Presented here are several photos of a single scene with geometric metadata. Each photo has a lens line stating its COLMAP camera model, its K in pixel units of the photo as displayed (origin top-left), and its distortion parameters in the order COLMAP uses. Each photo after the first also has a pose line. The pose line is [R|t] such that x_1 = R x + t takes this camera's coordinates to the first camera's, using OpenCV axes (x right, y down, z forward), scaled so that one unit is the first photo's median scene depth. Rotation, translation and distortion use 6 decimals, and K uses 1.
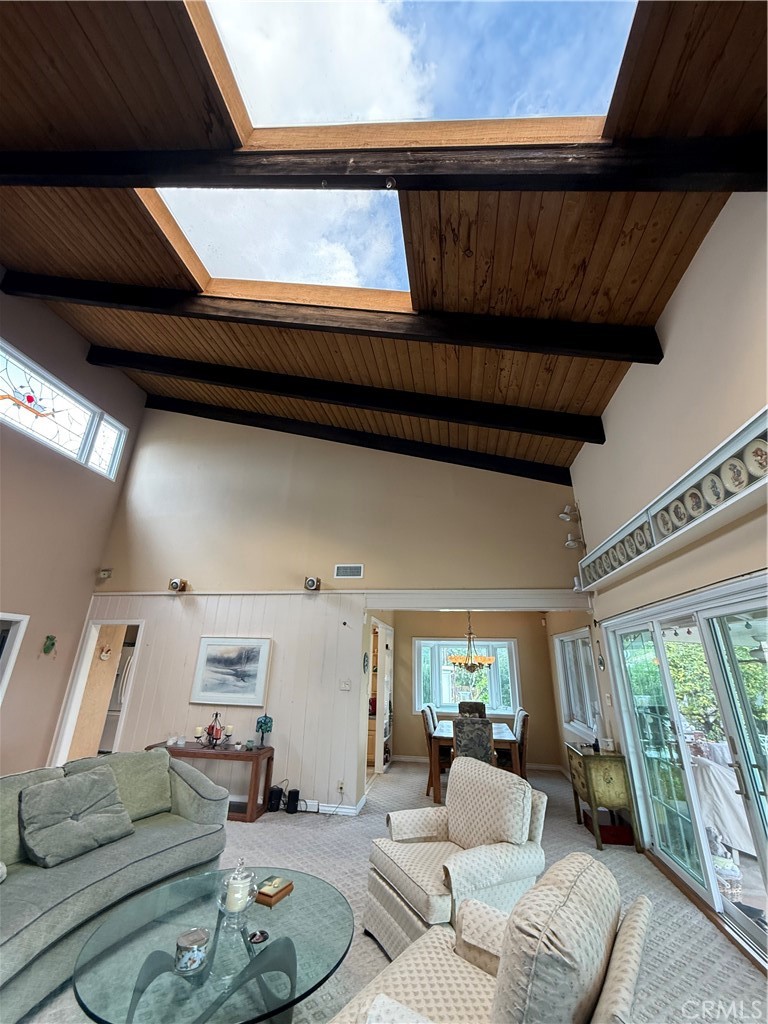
lens RADIAL K [[403.7, 0, 382.1], [0, 403.7, 512.3], [0, 0, 1]] dist [-0.006598, 0.000199]
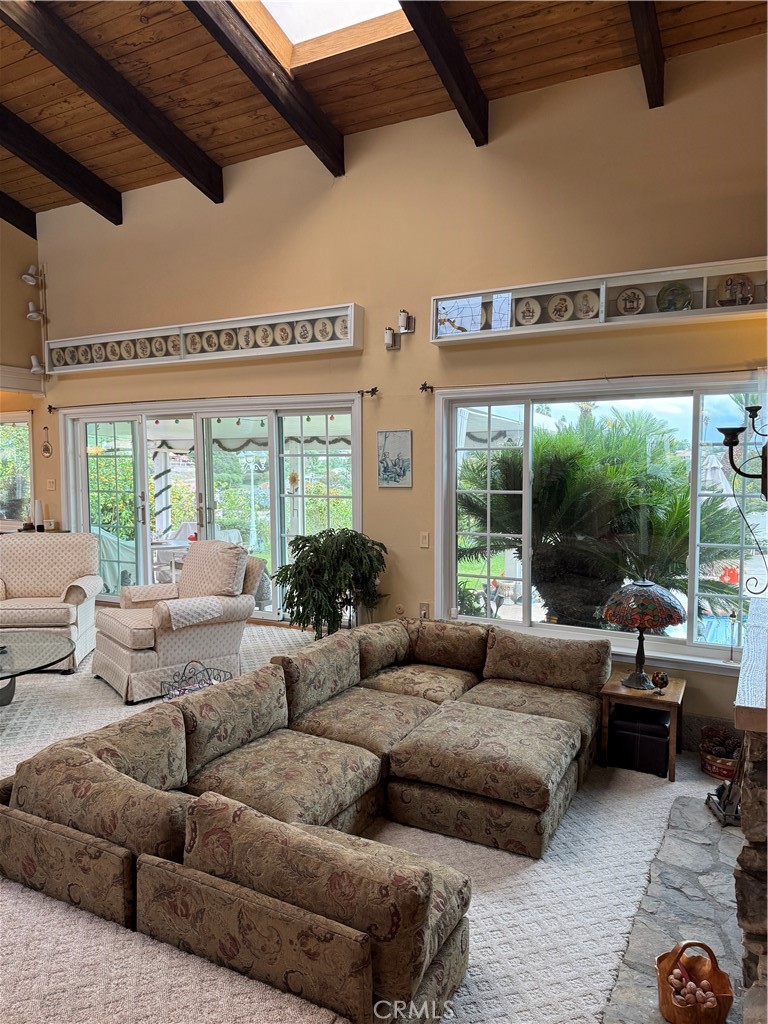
lens RADIAL K [[713.0, 0, 378.8], [0, 713.0, 518.6], [0, 0, 1]] dist [0.067211, -0.091969]
pose [[0.320579, -0.082974, 0.943581, -0.732039], [-0.319969, 0.928115, 0.190322, -0.044334], [-0.891543, -0.362930, 0.270985, -0.190024]]
